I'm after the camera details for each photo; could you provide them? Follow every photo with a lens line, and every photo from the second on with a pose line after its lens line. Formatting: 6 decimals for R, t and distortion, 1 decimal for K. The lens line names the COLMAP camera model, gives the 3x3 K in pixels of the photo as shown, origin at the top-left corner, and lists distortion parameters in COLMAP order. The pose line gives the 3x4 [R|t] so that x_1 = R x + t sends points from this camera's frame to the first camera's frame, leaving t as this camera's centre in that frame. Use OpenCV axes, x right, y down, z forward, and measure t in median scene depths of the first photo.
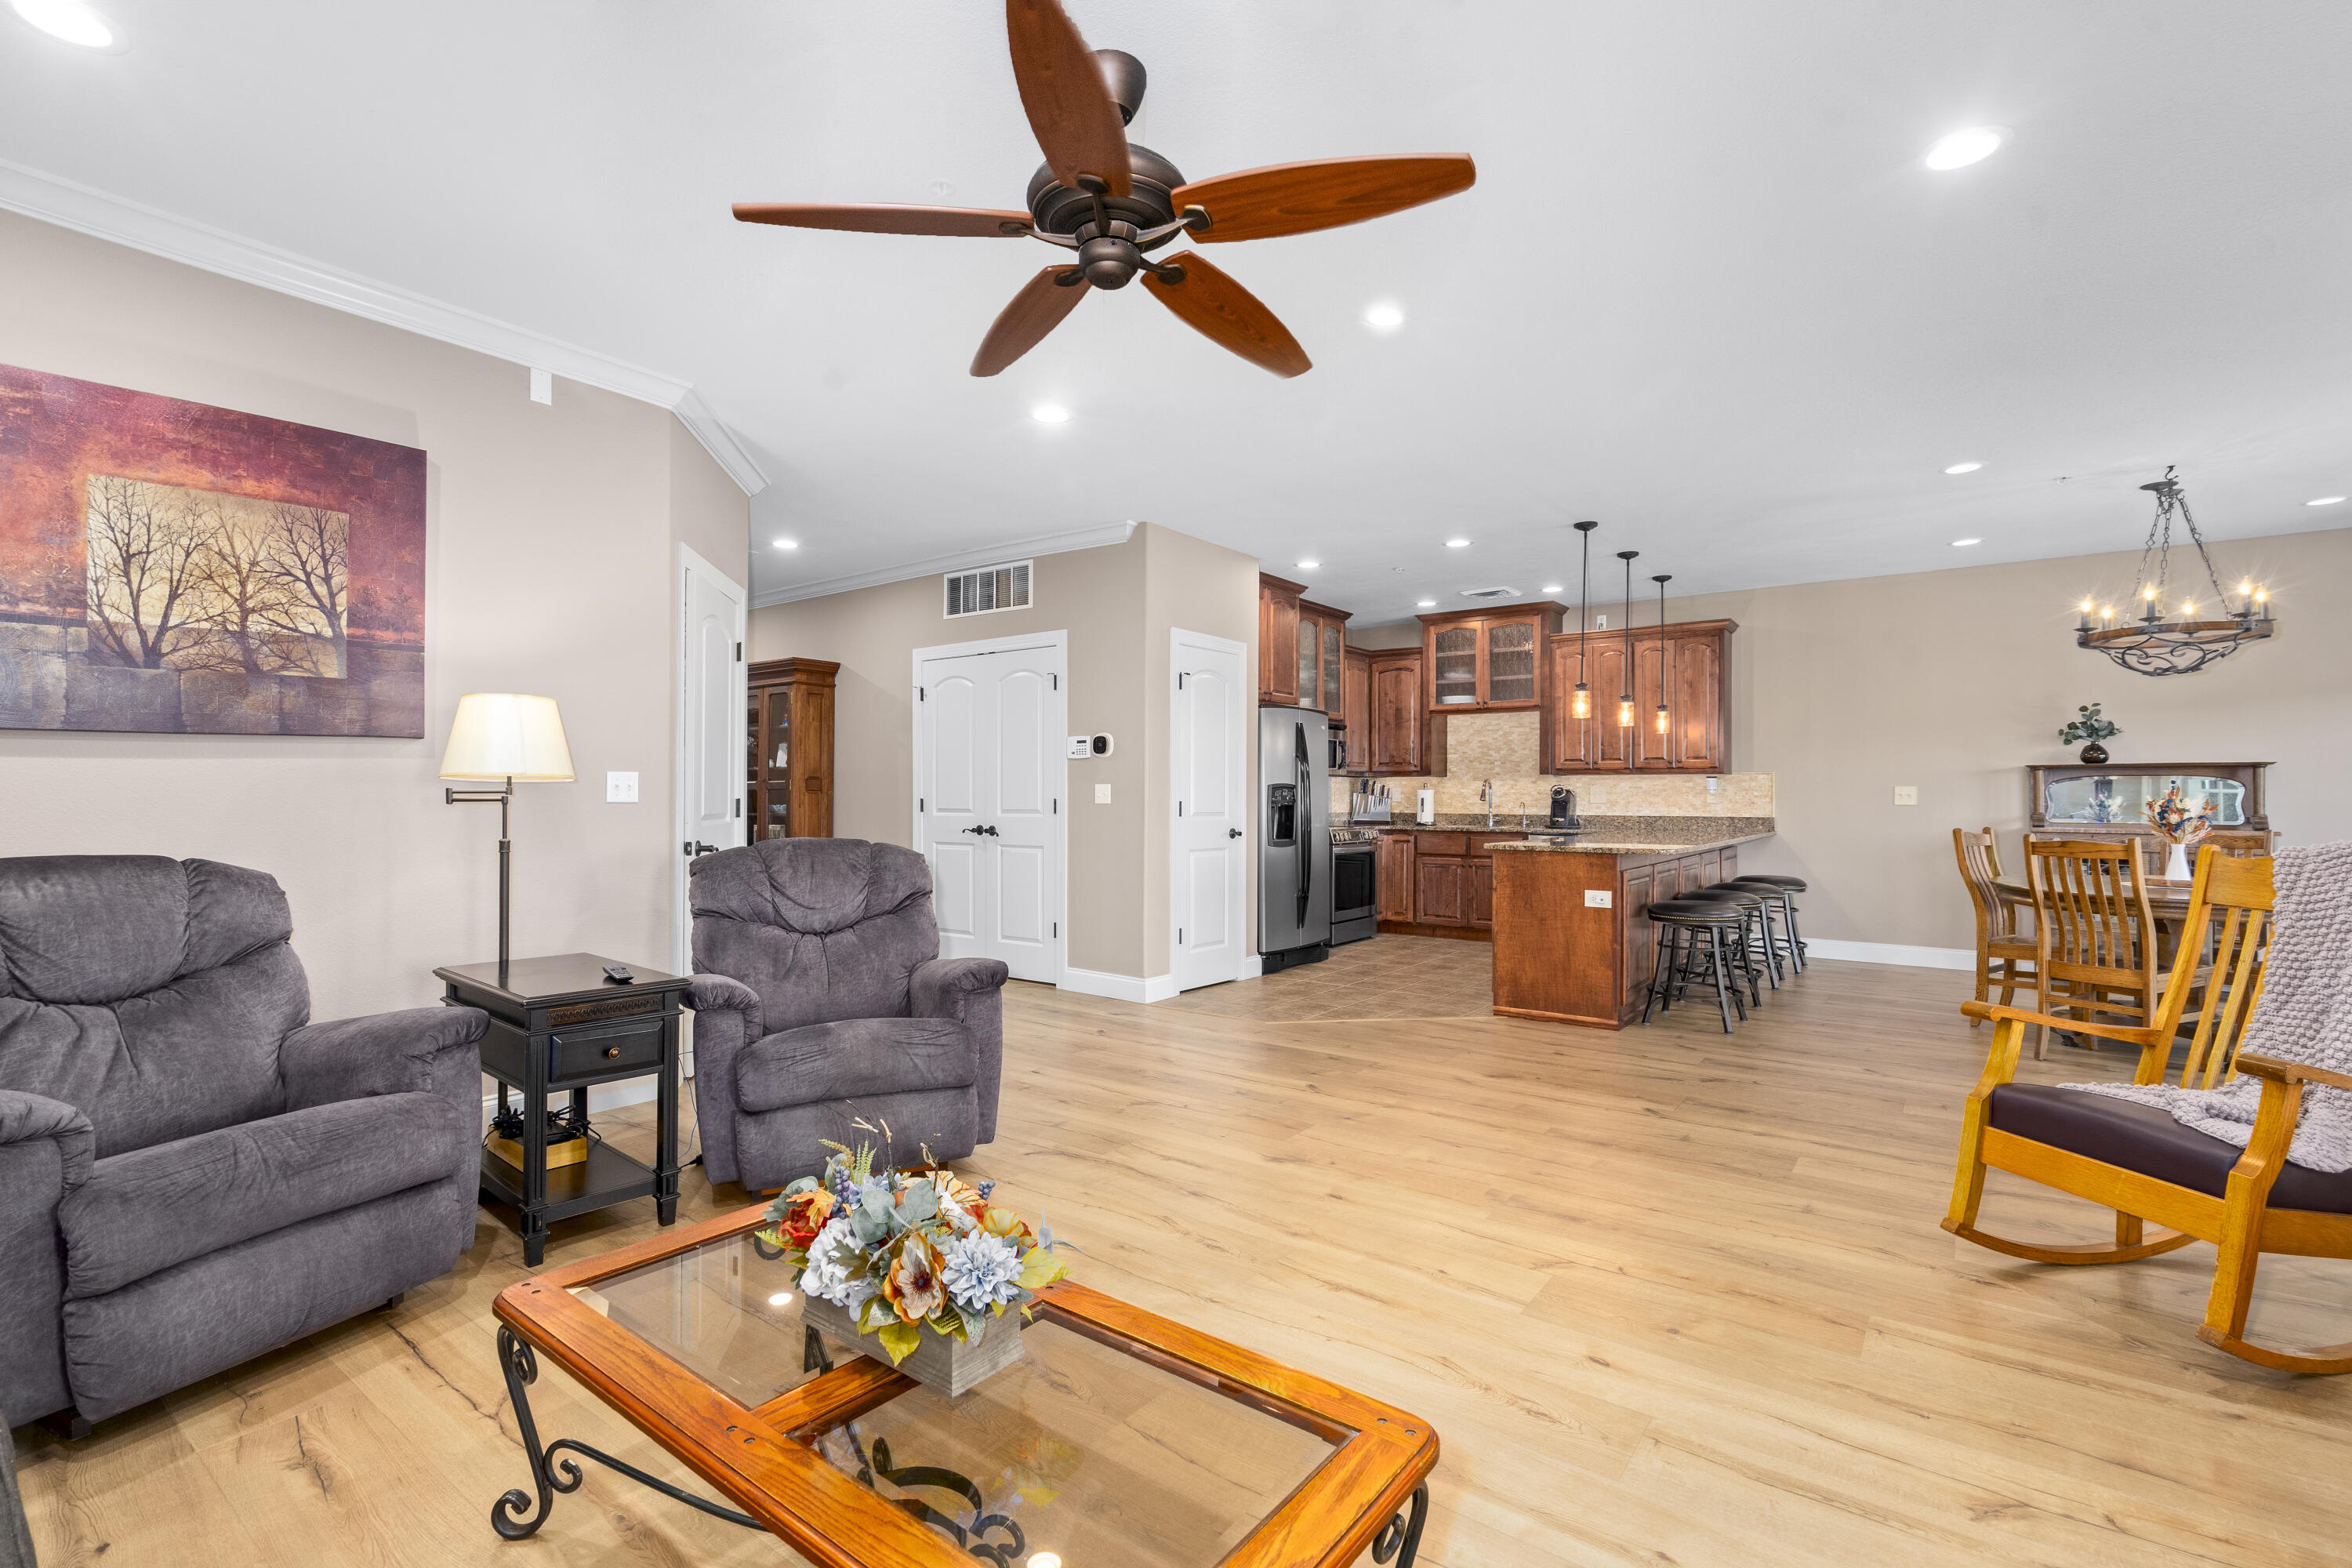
lens RADIAL K [[1040.6, 0, 1176.0], [0, 1040.6, 784.0], [0, 0, 1]] dist [0.000919, 0.000053]
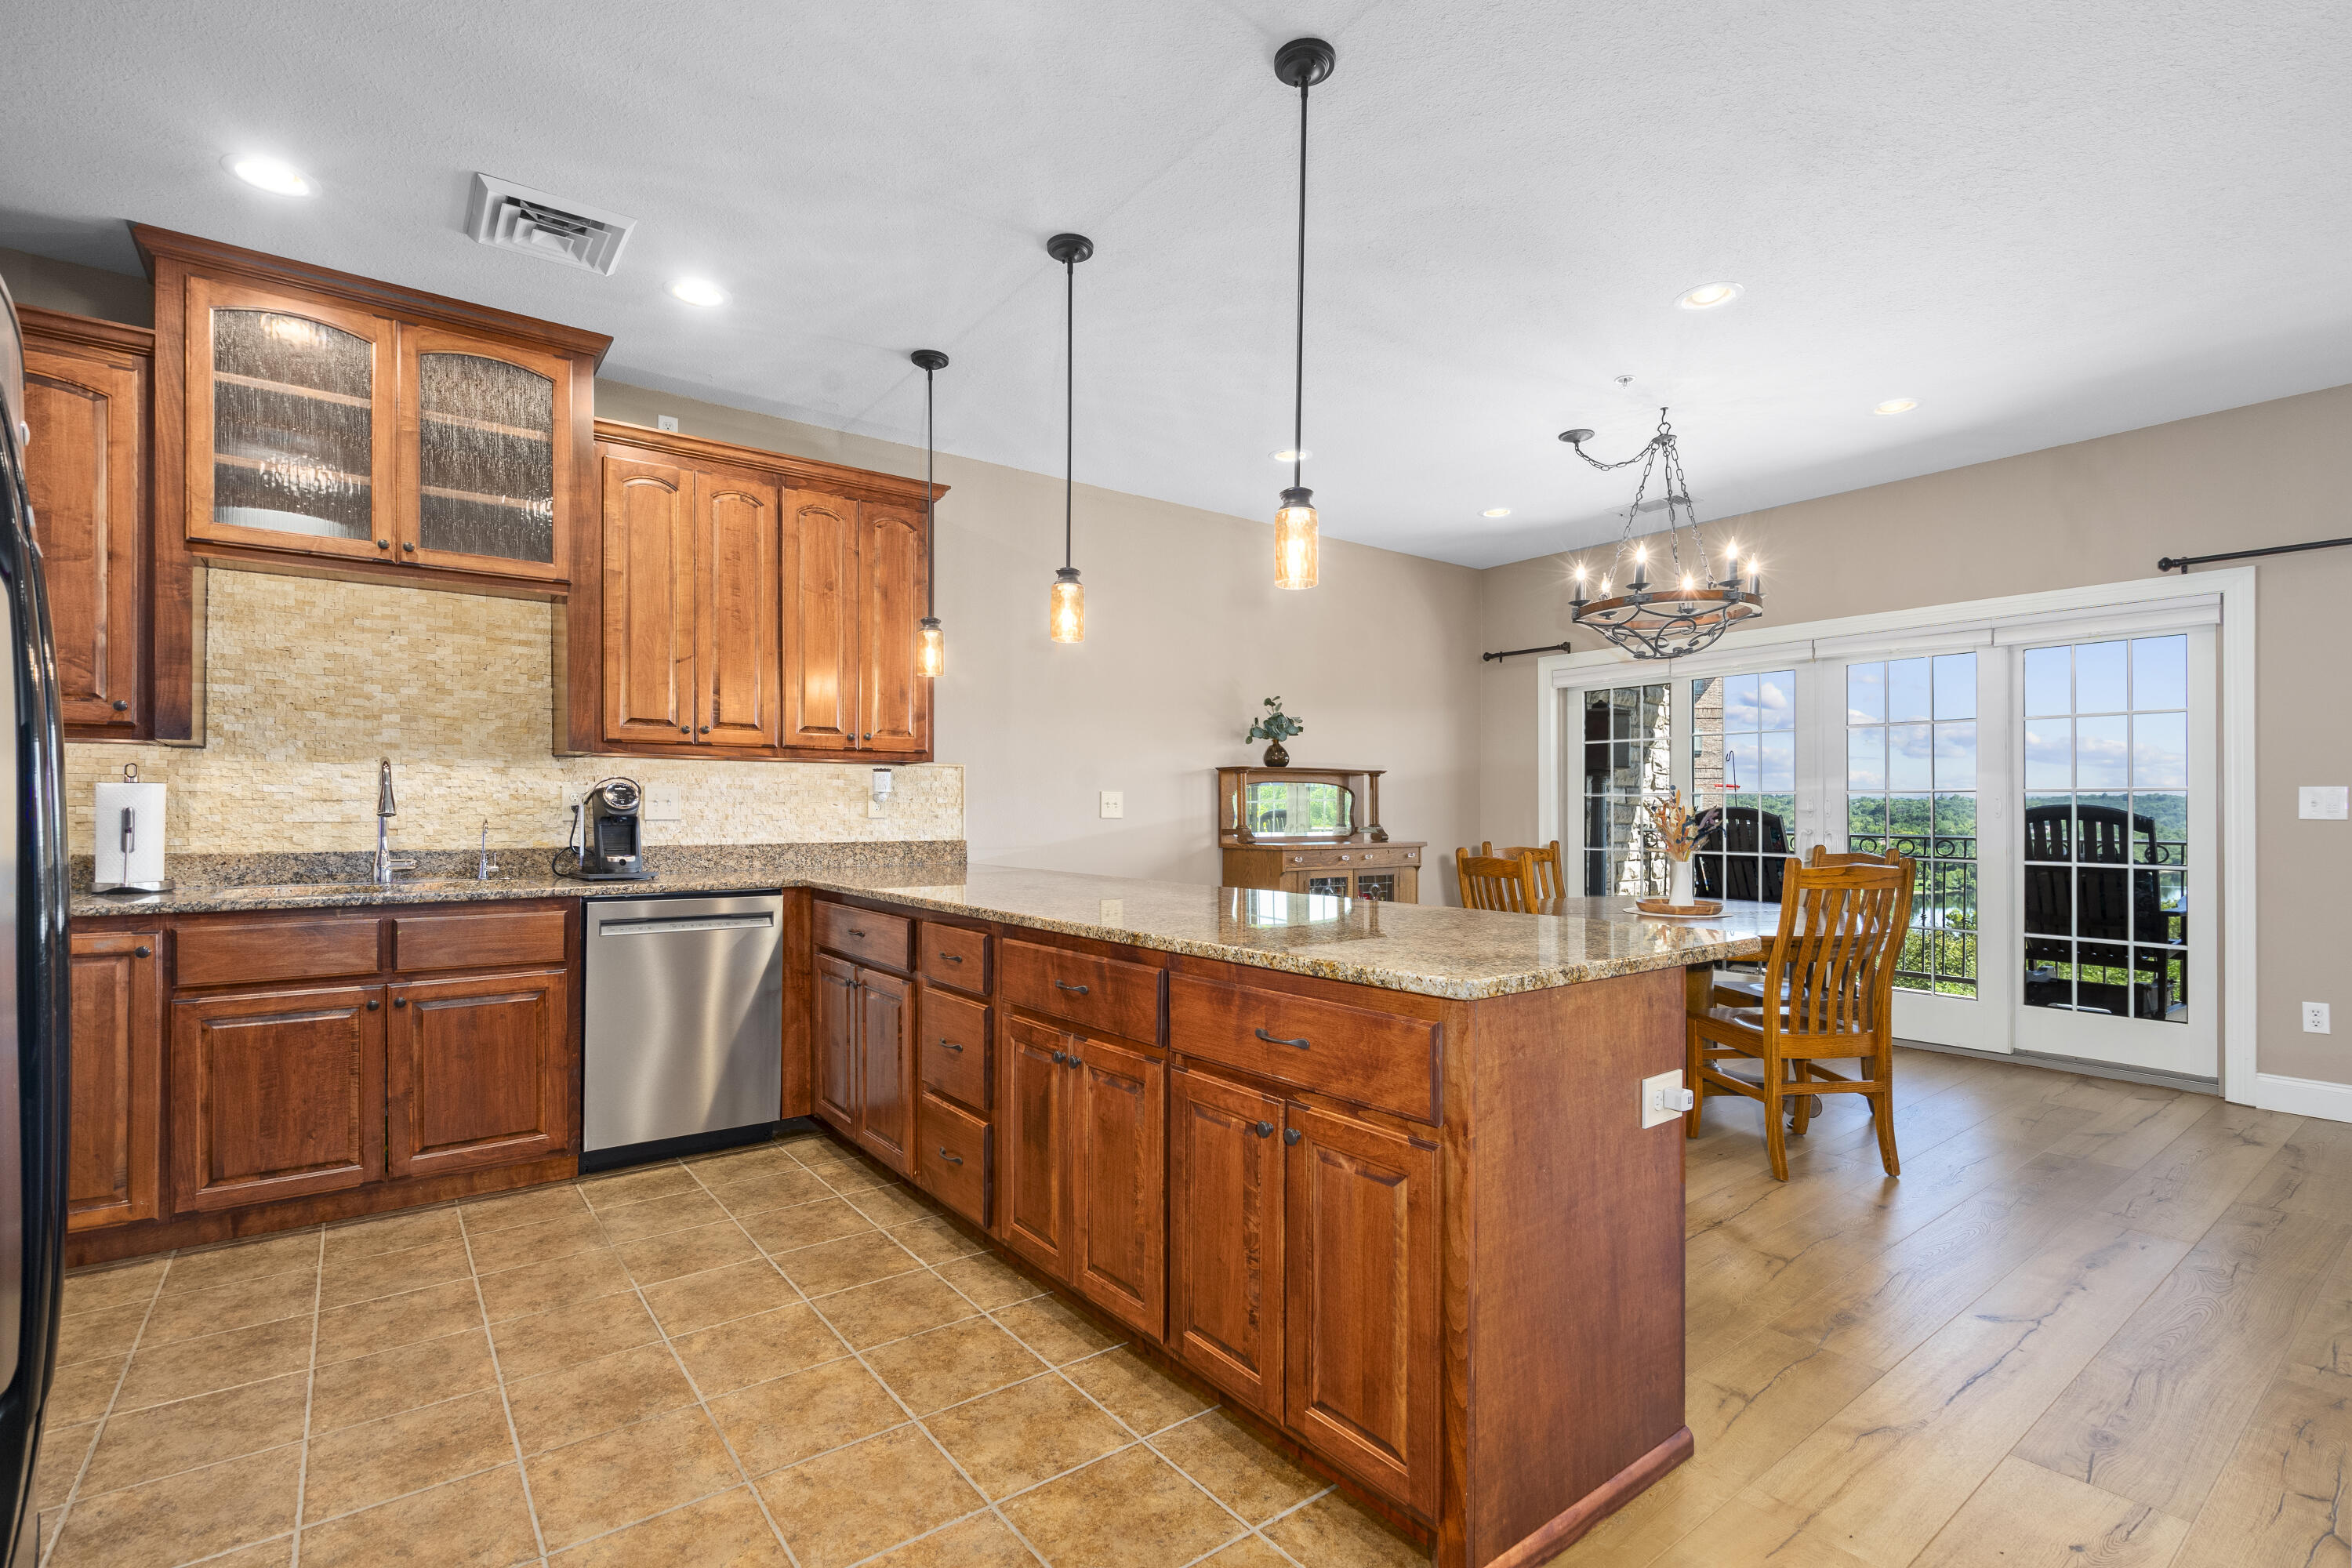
lens RADIAL K [[1075.0, 0, 1163.5], [0, 1075.0, 808.9], [0, 0, 1]] dist [0.000293, 0.000184]
pose [[0.275000, -0.000120, 0.961444, 0.006636], [-0.008589, 0.999960, 0.002581, 0.010686], [-0.961406, -0.008968, 0.274987, 0.656398]]
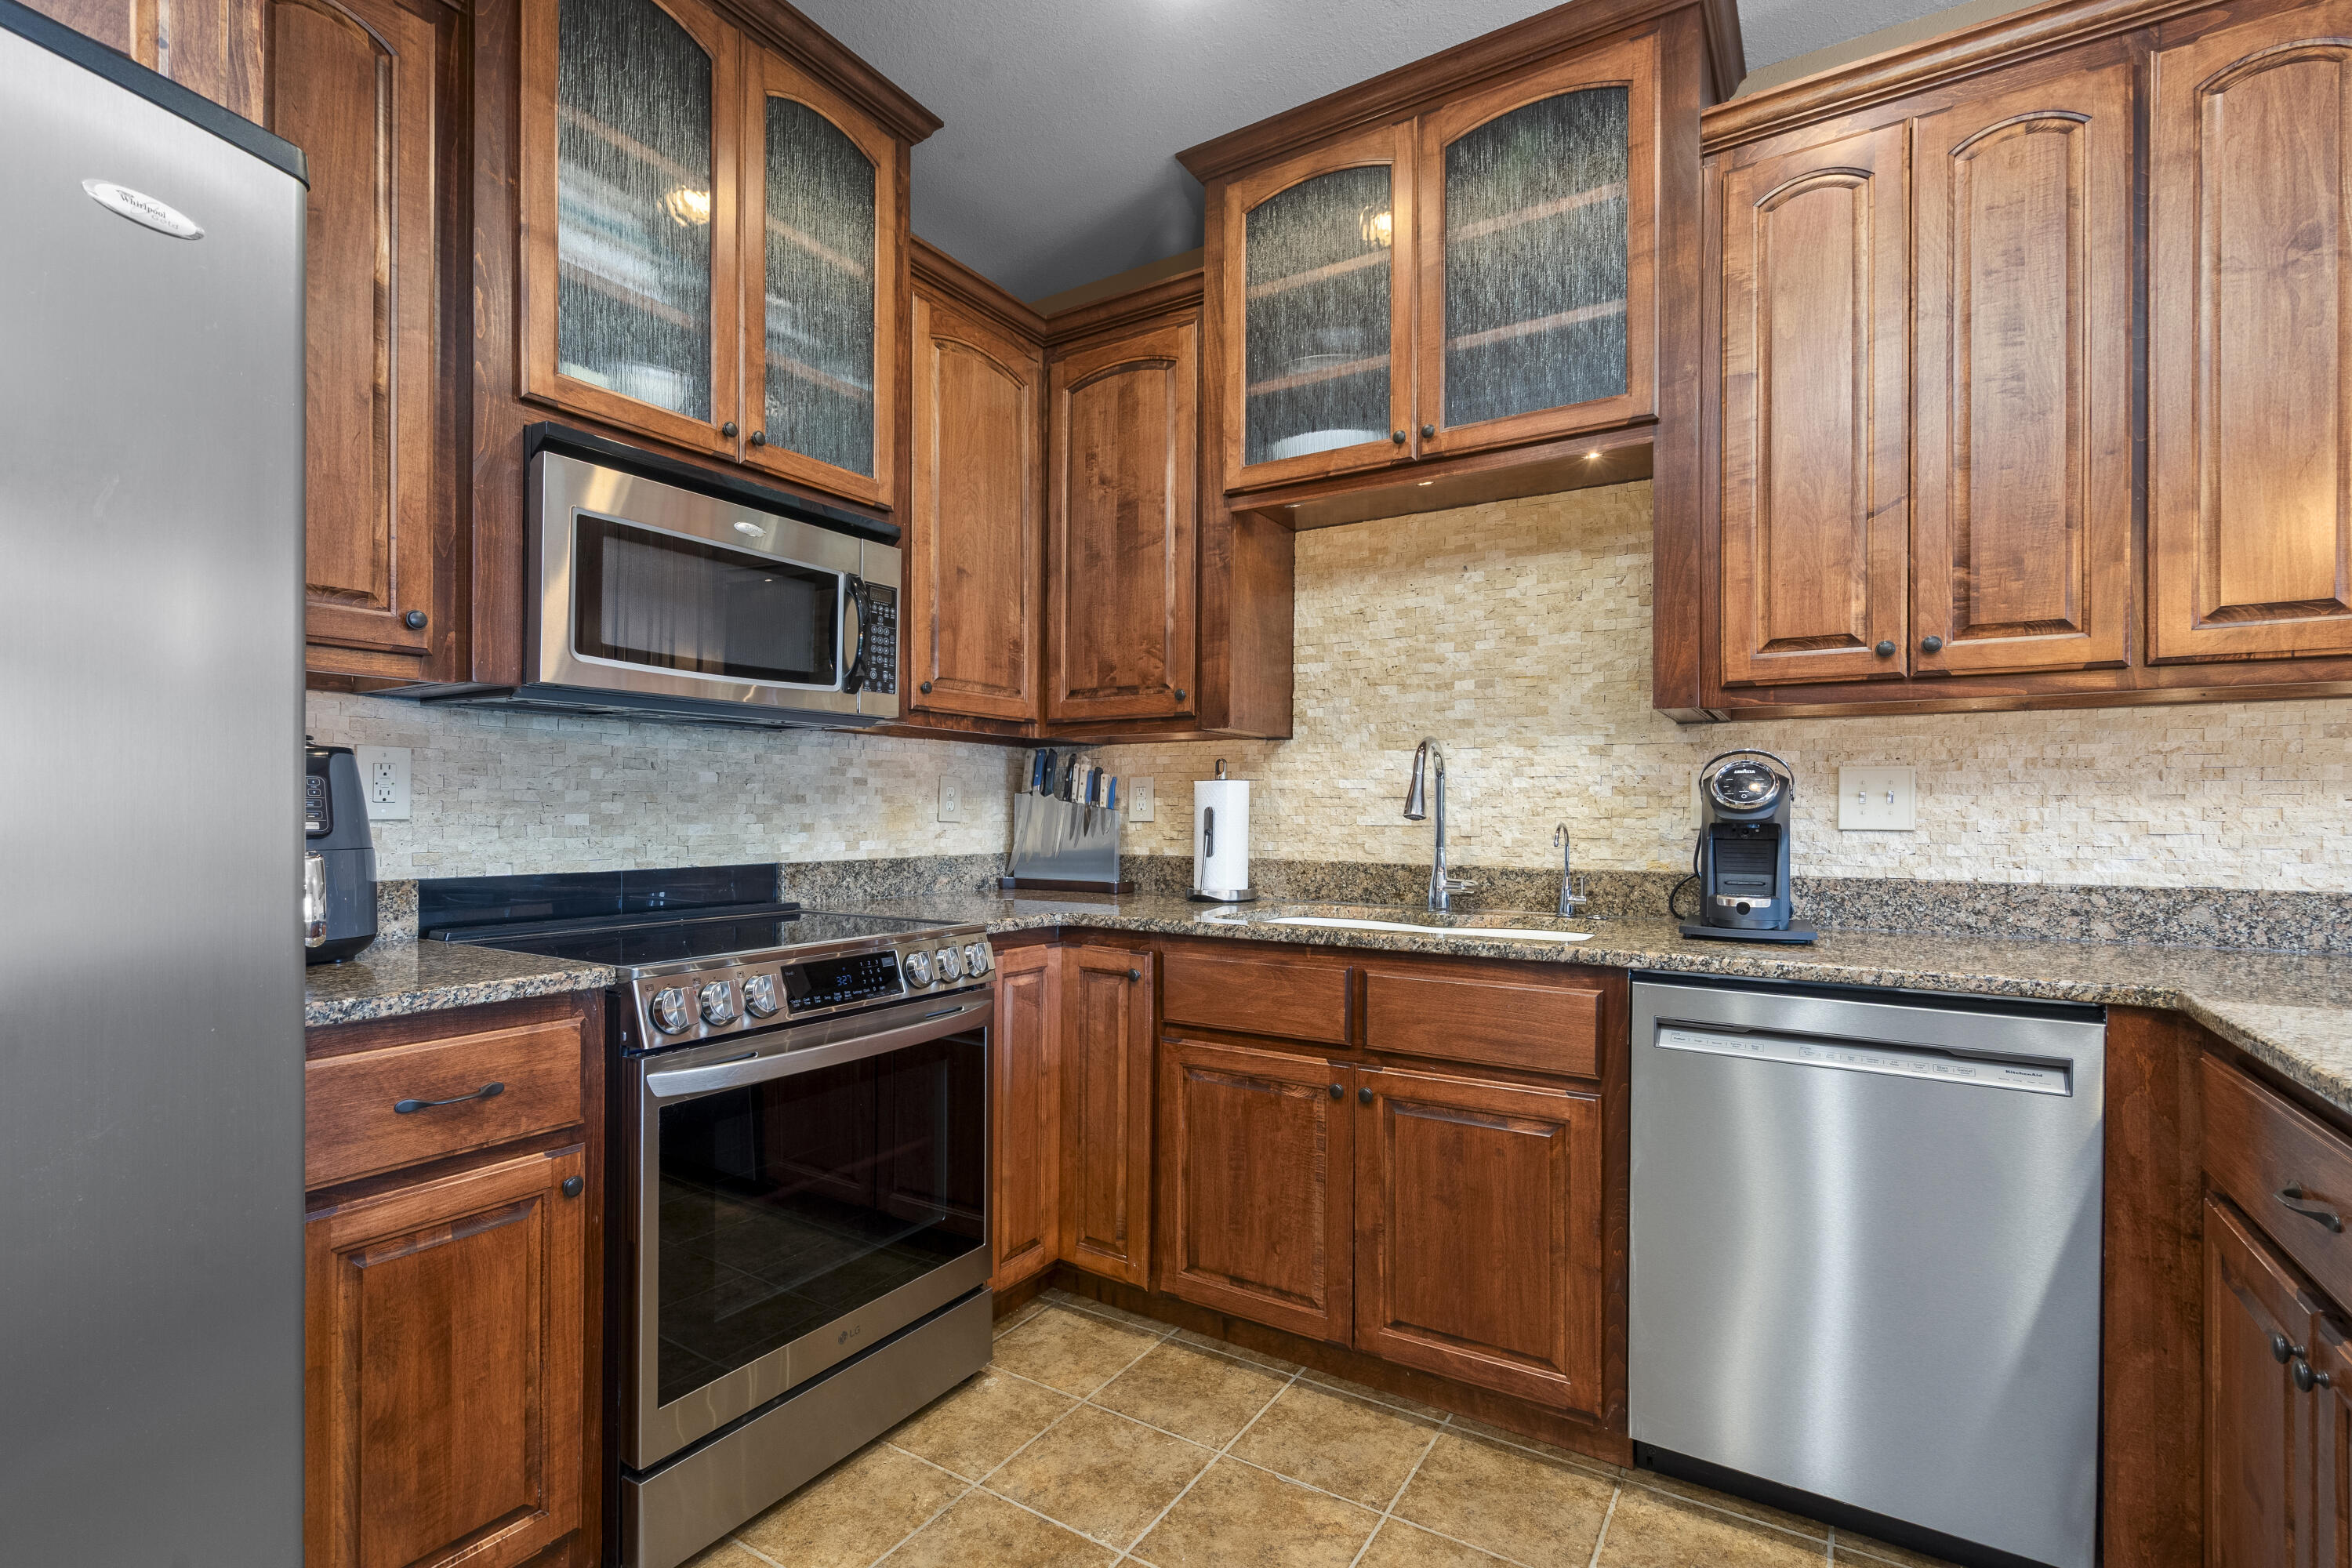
lens RADIAL K [[1075.0, 0, 1163.5], [0, 1075.0, 808.9], [0, 0, 1]] dist [0.000293, 0.000184]
pose [[0.996980, 0.001326, 0.077652, 0.218539], [-0.001991, 0.999962, 0.008490, 0.011874], [-0.077638, -0.008619, 0.996944, 0.762045]]
